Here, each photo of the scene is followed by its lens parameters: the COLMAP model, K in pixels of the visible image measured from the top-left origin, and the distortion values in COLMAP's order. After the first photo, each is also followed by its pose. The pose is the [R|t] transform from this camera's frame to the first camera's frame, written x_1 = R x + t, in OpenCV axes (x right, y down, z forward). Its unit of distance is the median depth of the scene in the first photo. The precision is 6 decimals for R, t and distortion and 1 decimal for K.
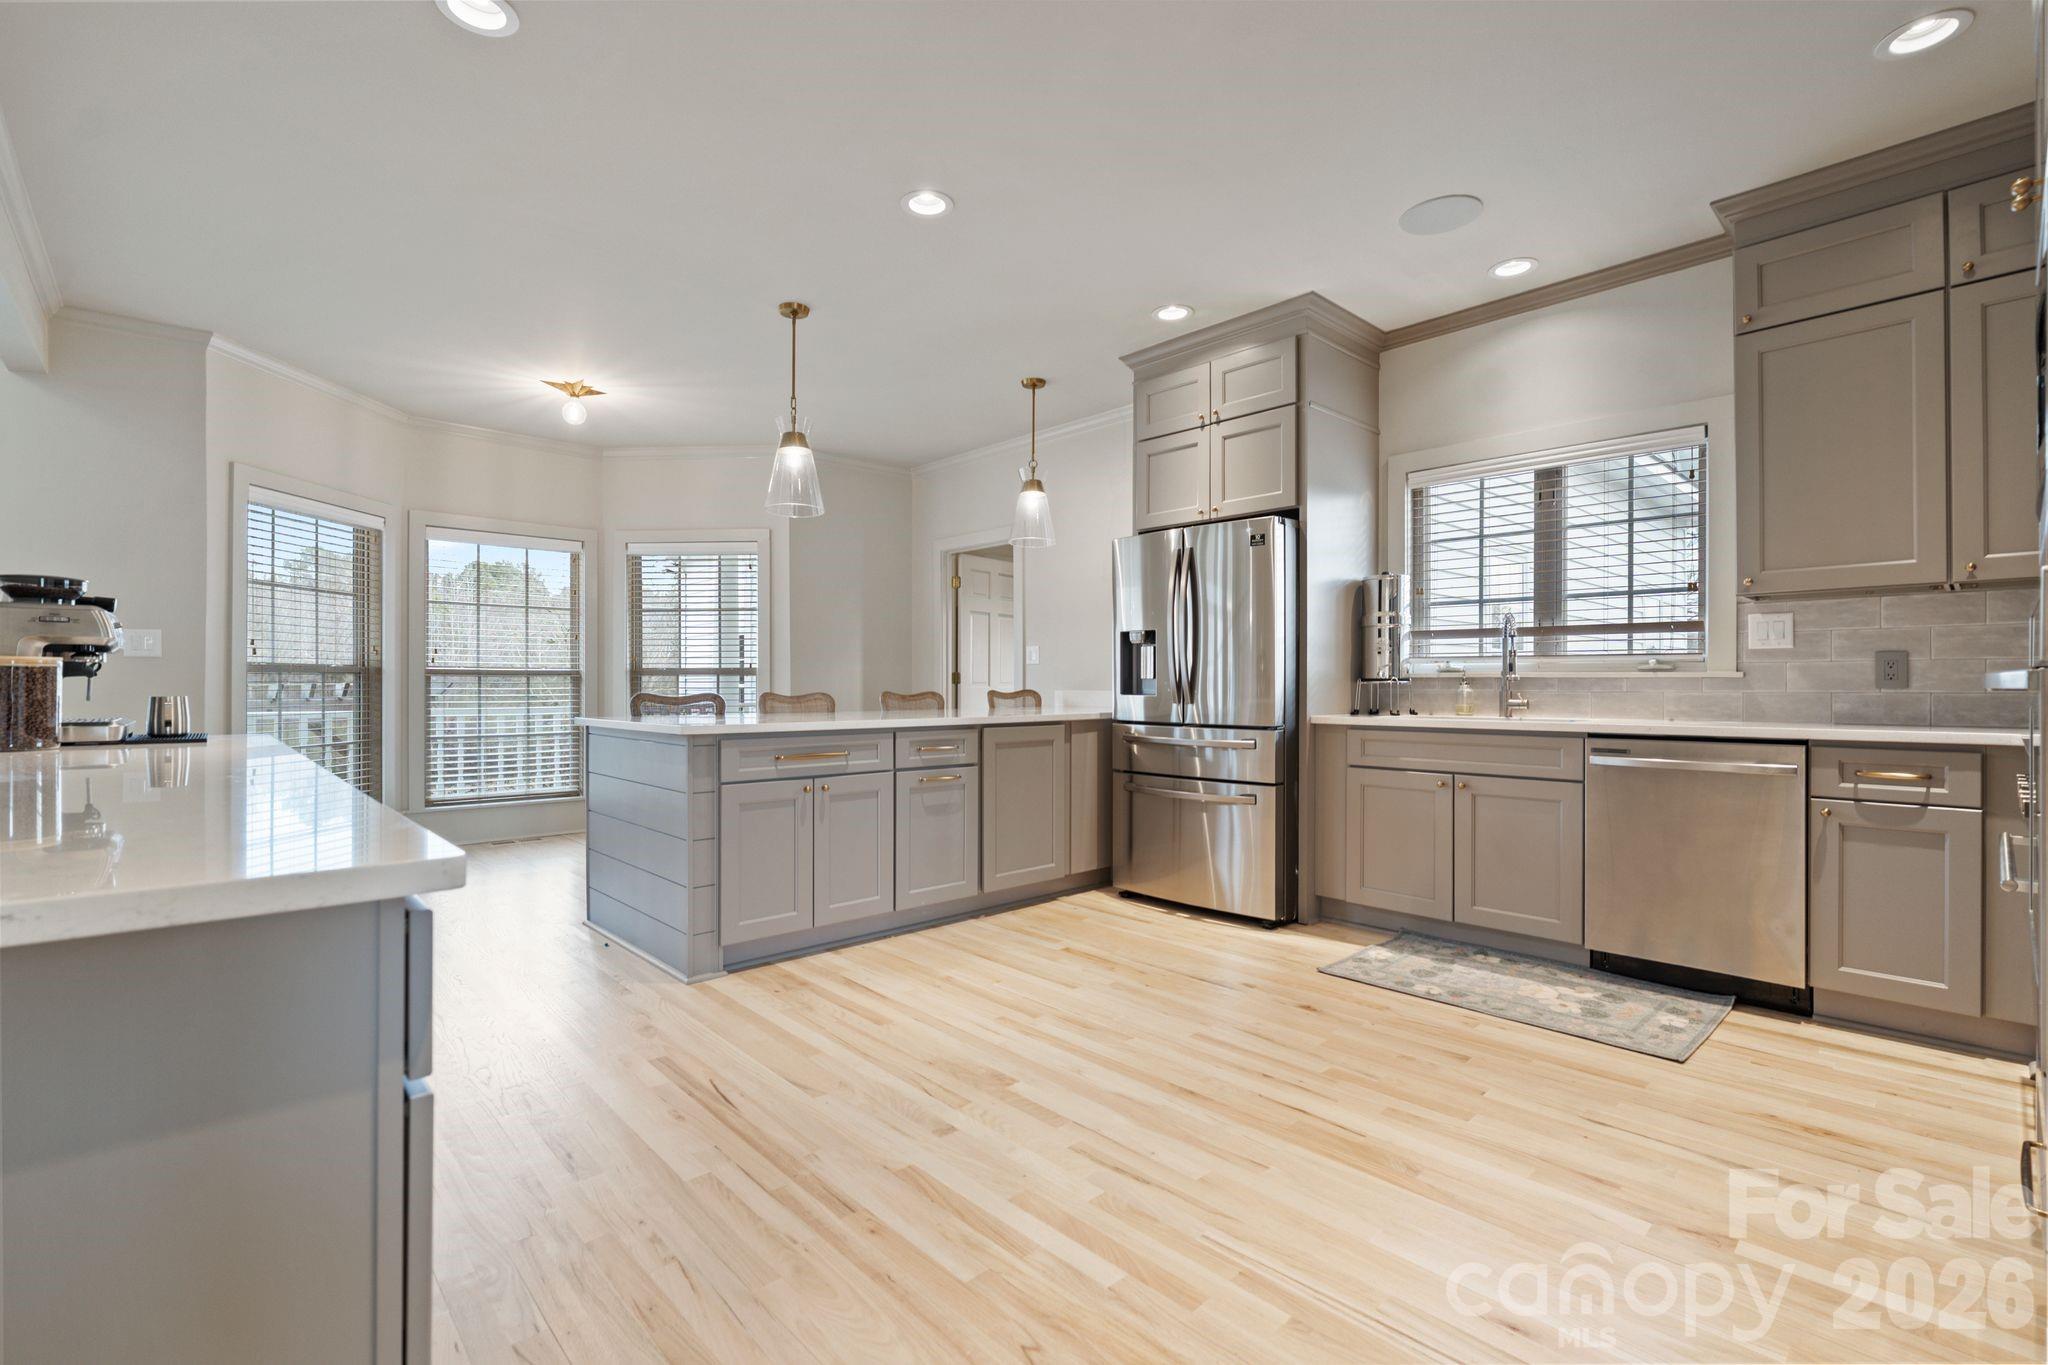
lens RADIAL K [[919.9, 0, 1010.2], [0, 919.9, 678.9], [0, 0, 1]] dist [0.000126, -0.000022]
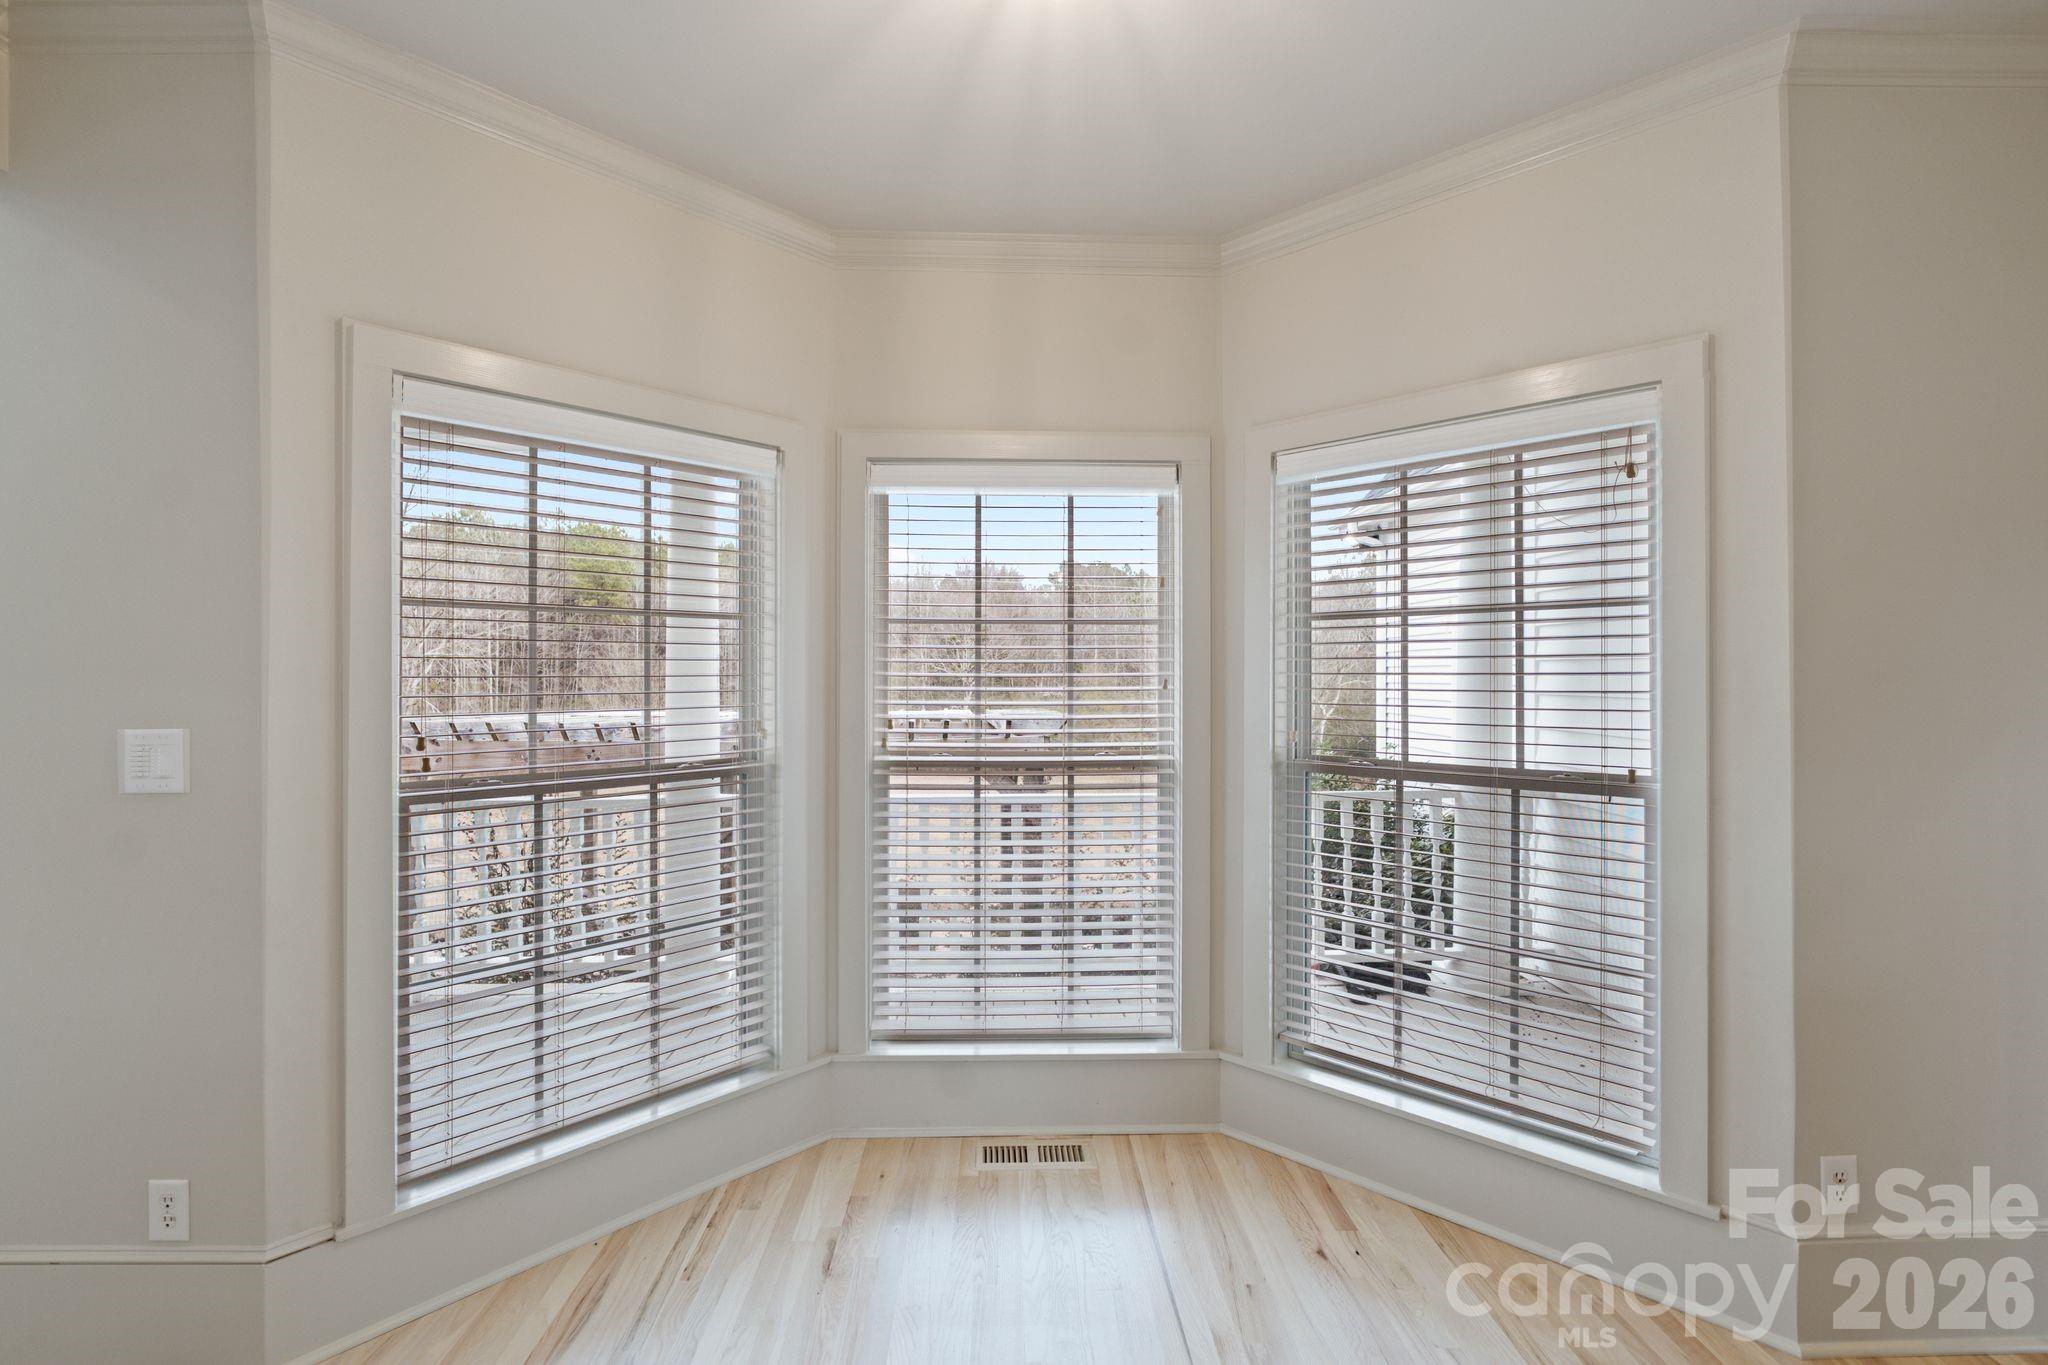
lens RADIAL K [[919.9, 0, 1010.2], [0, 919.9, 678.9], [0, 0, 1]] dist [0.000126, -0.000022]
pose [[0.744962, 0.002347, -0.667103, -0.257546], [0.004093, 0.999959, 0.008089, -0.057588], [0.667094, -0.008756, 0.744922, 0.687183]]
